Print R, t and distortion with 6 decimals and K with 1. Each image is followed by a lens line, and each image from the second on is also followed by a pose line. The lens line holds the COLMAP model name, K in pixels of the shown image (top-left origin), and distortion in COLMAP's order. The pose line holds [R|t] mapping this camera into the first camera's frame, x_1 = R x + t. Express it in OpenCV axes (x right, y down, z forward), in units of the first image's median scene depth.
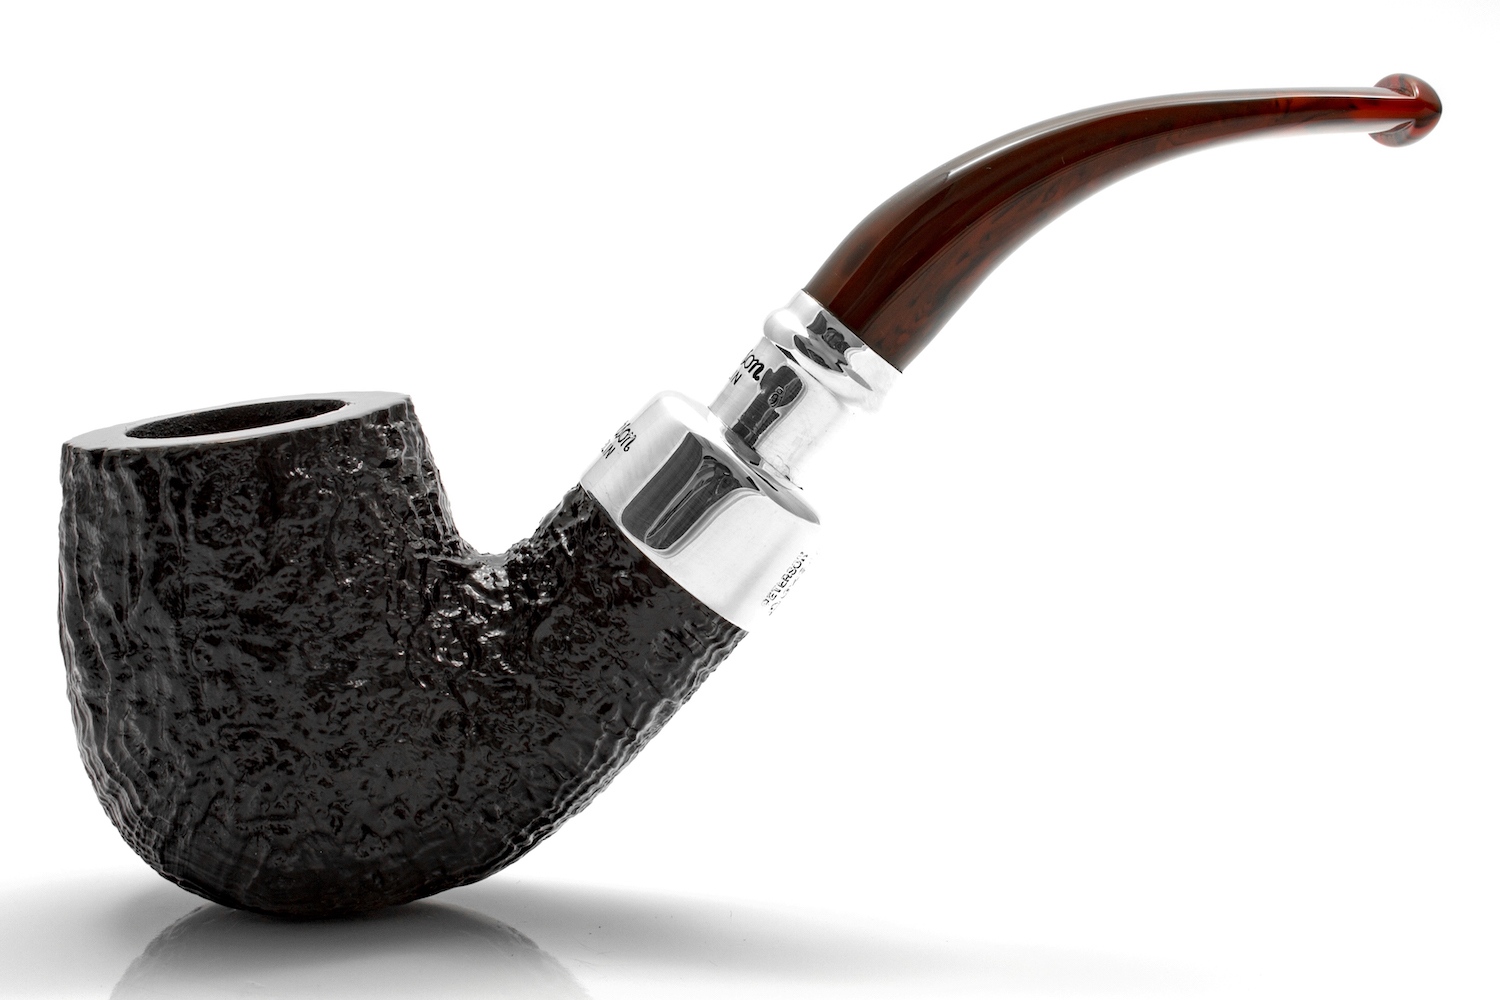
lens RADIAL K [[2453.5, 0, 749.8], [0, 2453.5, 501.6], [0, 0, 1]] dist [0.014733, 0.000000]
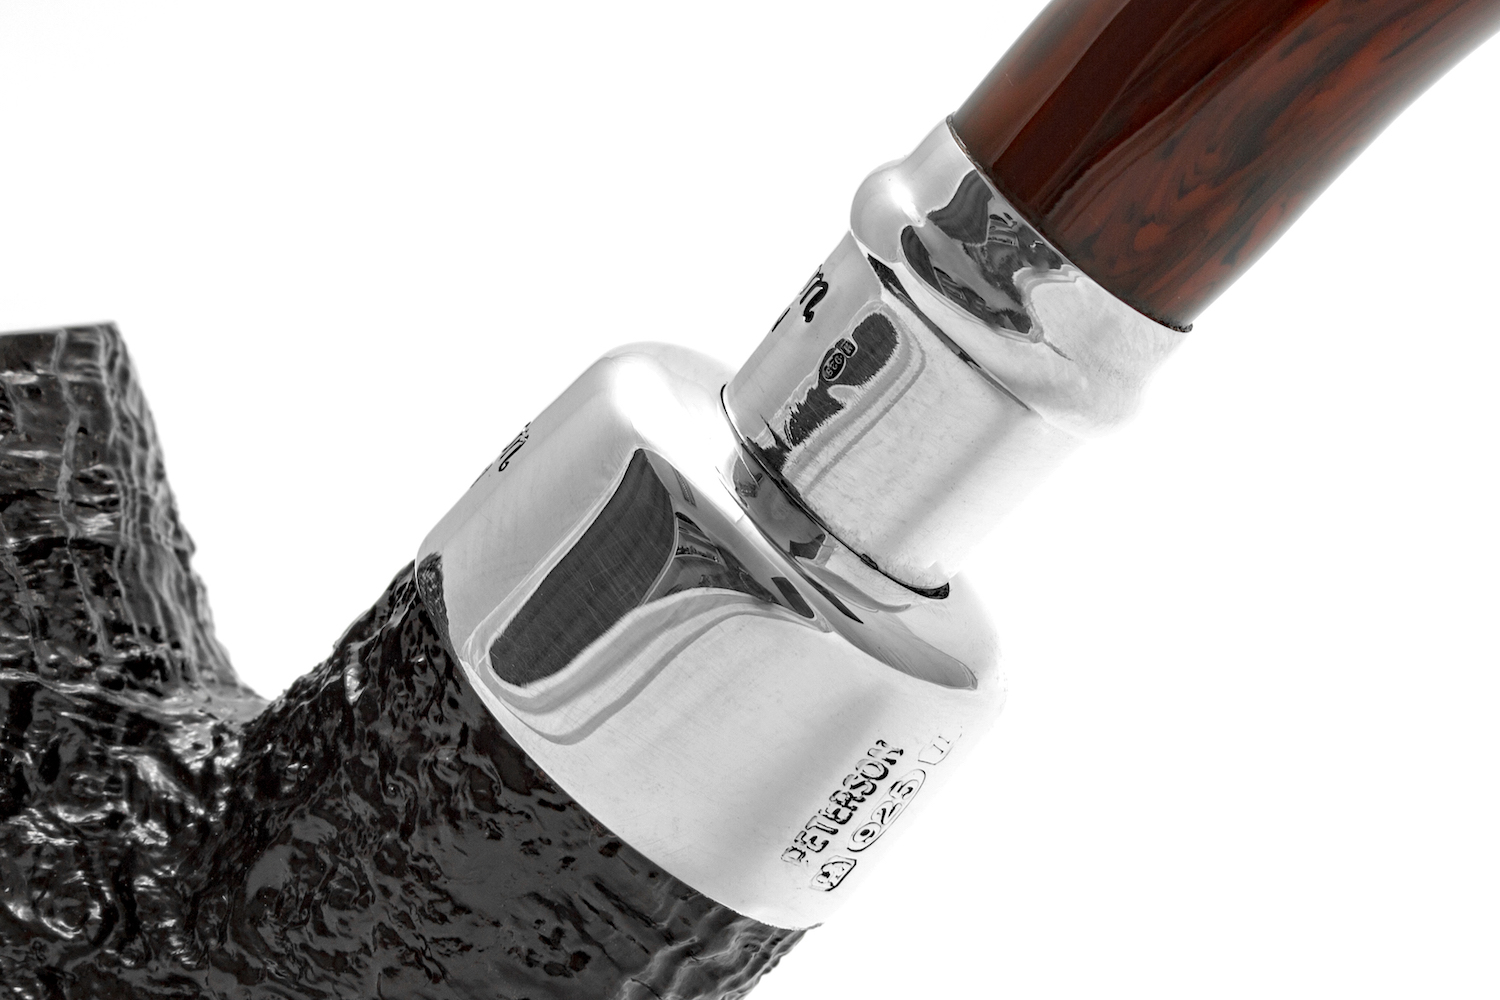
lens RADIAL K [[3844.4, 0, 750.3], [0, 3844.4, 498.7], [0, 0, 1]] dist [-0.033461, 0.000000]
pose [[0.986628, 0.074964, -0.144725, 0.091449], [-0.083773, 0.994924, -0.055752, 0.017801], [0.139811, 0.067130, 0.987900, 0.341704]]
